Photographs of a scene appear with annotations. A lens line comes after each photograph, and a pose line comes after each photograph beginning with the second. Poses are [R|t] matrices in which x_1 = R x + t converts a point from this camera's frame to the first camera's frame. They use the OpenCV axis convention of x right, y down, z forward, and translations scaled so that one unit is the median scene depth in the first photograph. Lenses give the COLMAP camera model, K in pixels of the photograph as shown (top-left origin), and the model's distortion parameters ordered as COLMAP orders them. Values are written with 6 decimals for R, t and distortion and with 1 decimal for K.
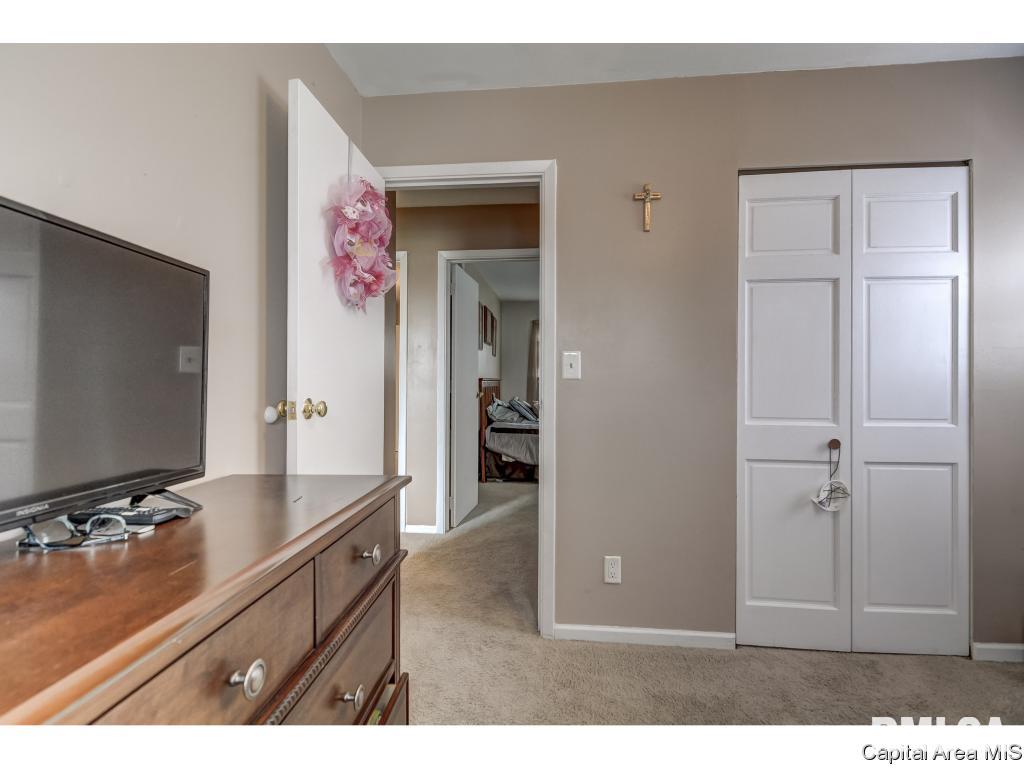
lens RADIAL K [[493.7, 0, 510.7], [0, 493.7, 381.5], [0, 0, 1]] dist [0.000434, -0.000120]
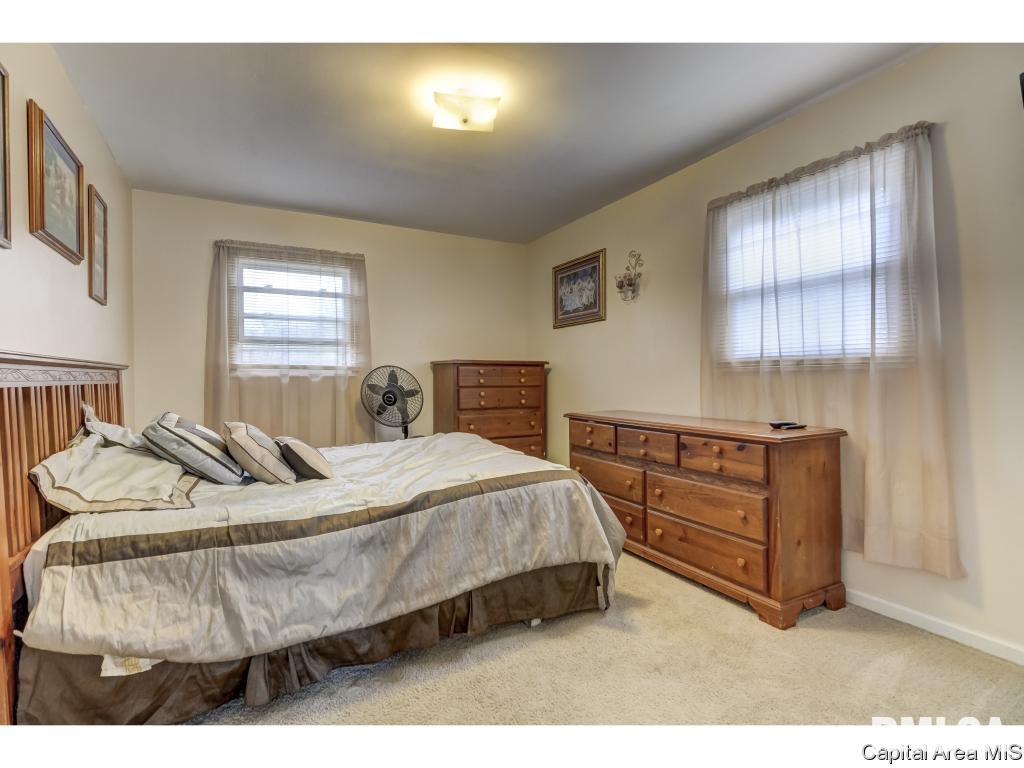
lens RADIAL K [[493.7, 0, 512.7], [0, 493.7, 384.7], [0, 0, 1]] dist [0.000434, -0.000120]
pose [[0.826937, -0.017682, 0.562017, 0.015671], [0.010956, 0.999822, 0.015336, 0.007540], [-0.562188, -0.006524, 0.826984, 0.601776]]
